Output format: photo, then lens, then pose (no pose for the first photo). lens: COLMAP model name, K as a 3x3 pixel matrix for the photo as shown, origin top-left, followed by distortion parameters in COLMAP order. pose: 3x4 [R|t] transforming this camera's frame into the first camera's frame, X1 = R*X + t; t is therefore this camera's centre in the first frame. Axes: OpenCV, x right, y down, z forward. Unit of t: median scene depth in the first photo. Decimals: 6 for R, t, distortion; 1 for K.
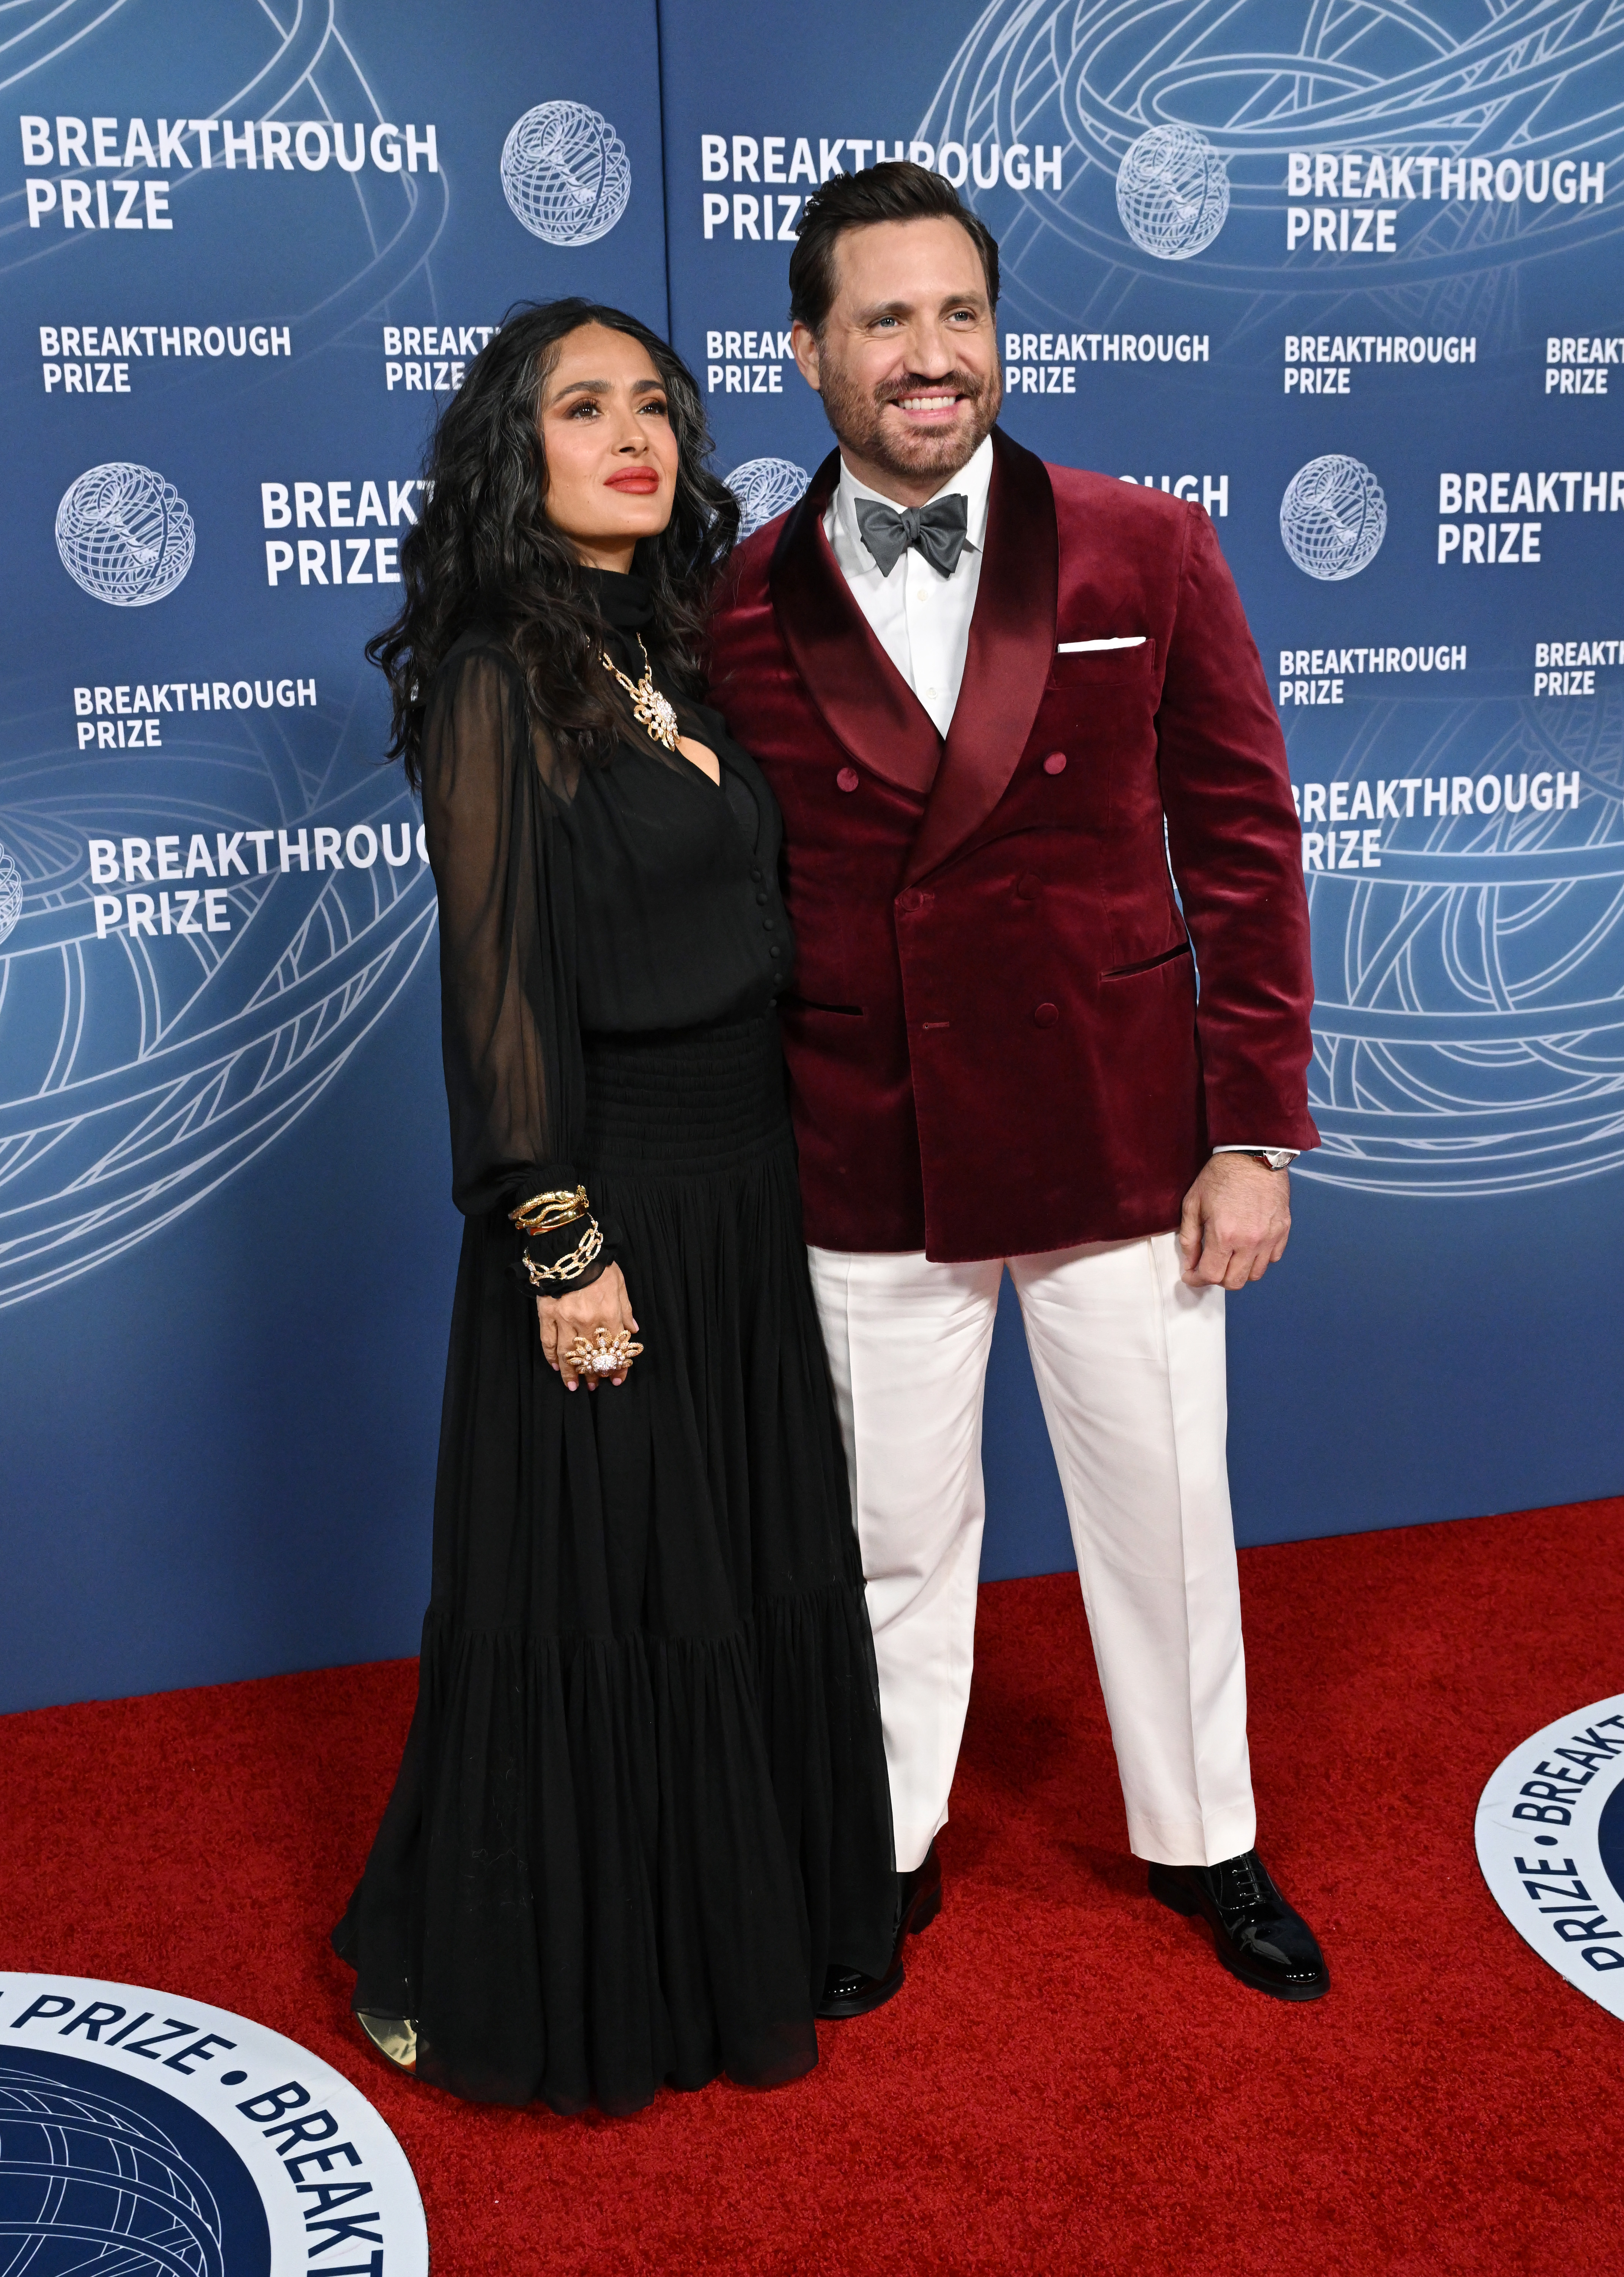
lens RADIAL K [[2900.1, 0, 1196.5], [0, 2900.1, 1310.8], [0, 0, 1]] dist [-0.001058, 0.000000]
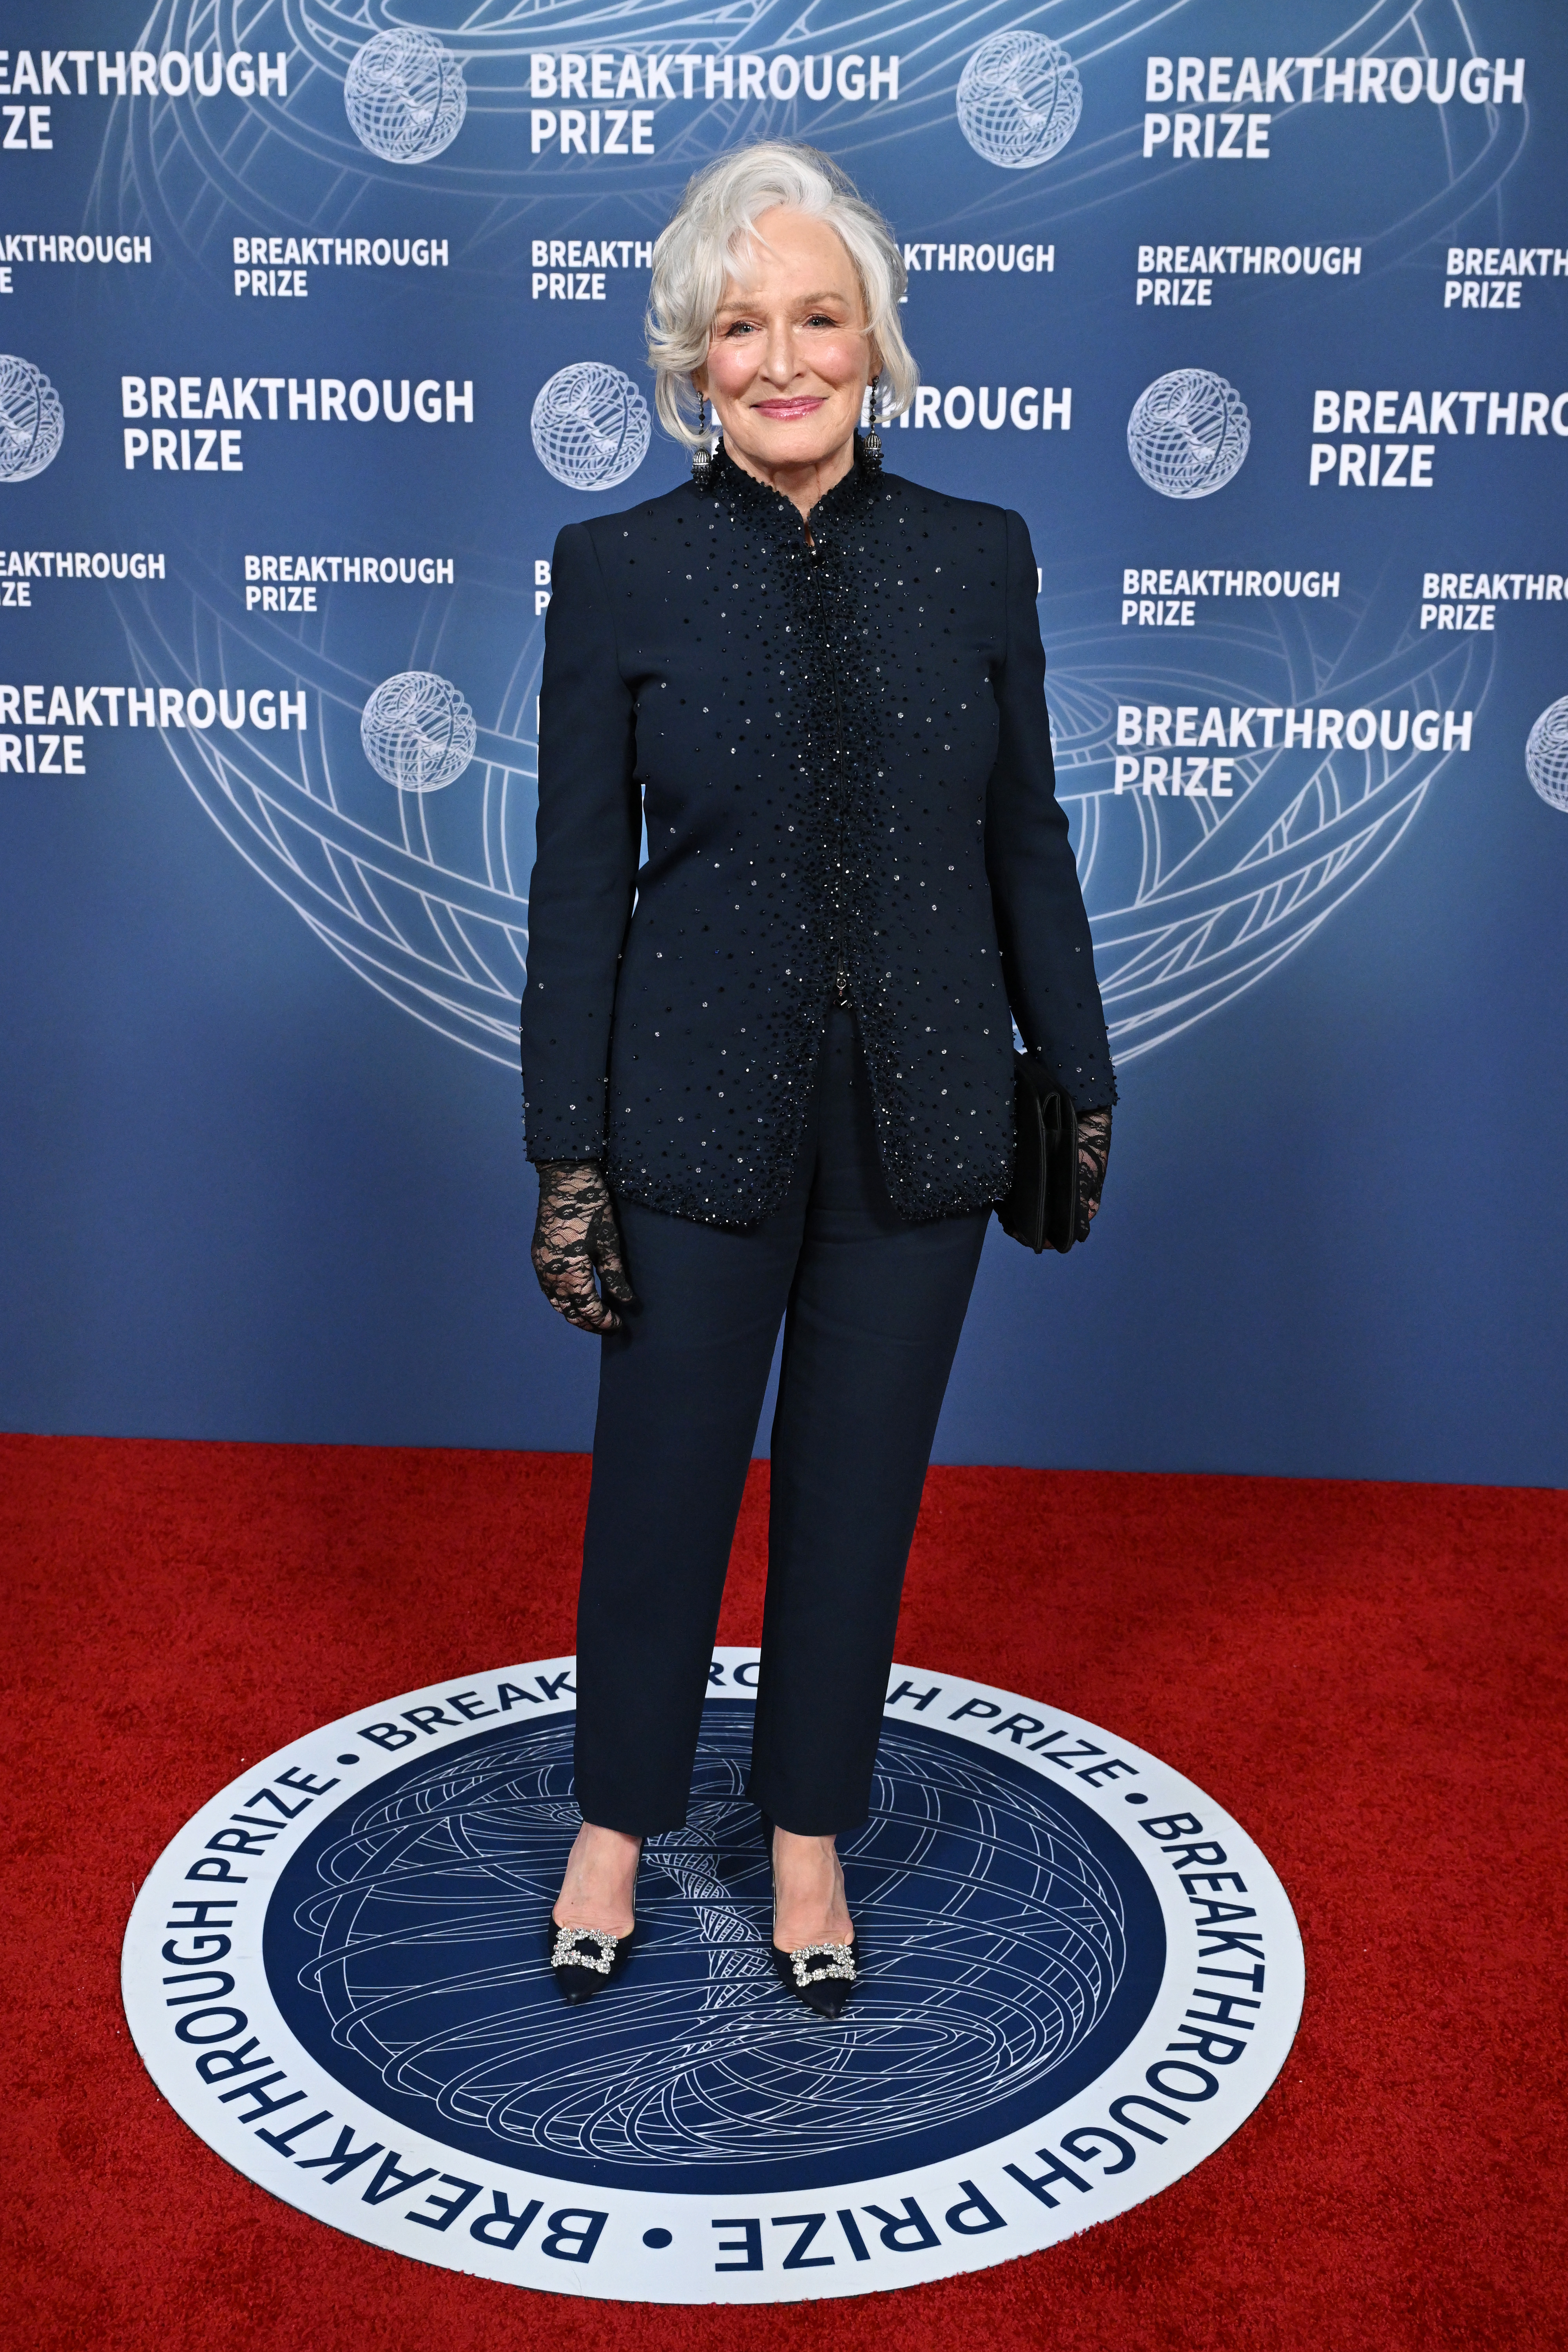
lens RADIAL K [[2741.3, 0, 766.7], [0, 2741.3, 1174.6], [0, 0, 1]] dist [0.011486, 0.000000]
pose [[0.917700, 0.127454, -0.376273, 0.488607], [-0.127830, 0.991504, 0.024084, -0.052440], [0.376146, 0.025997, 0.926196, 0.169035]]
